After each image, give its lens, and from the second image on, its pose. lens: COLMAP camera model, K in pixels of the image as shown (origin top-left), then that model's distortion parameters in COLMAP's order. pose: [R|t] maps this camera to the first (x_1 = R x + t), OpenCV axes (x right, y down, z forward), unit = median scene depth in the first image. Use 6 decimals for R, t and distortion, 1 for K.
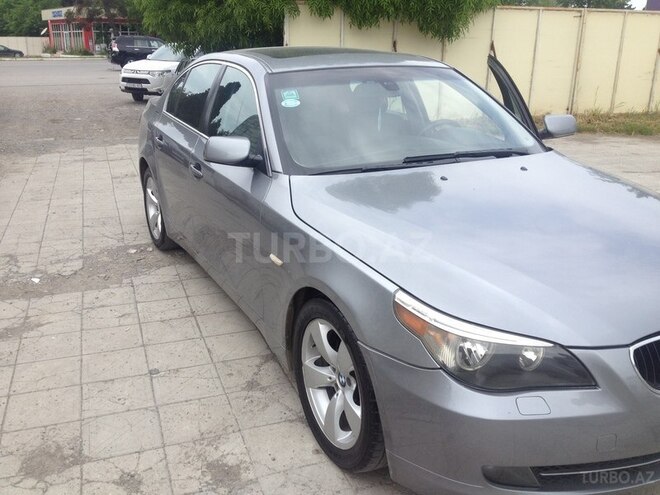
lens RADIAL K [[662.3, 0, 330.0], [0, 662.3, 247.5], [0, 0, 1]] dist [-0.003829, -0.008691]
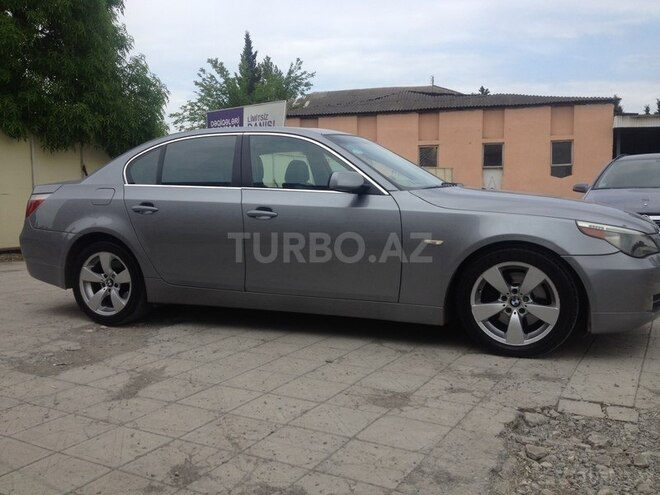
lens RADIAL K [[674.4, 0, 330.0], [0, 674.4, 247.5], [0, 0, 1]] dist [-0.005009, -0.004836]
pose [[0.750847, -0.077038, 0.655968, -0.865402], [0.228521, 0.962134, -0.148580, 0.145556], [-0.619683, 0.261463, 0.740020, 0.069215]]
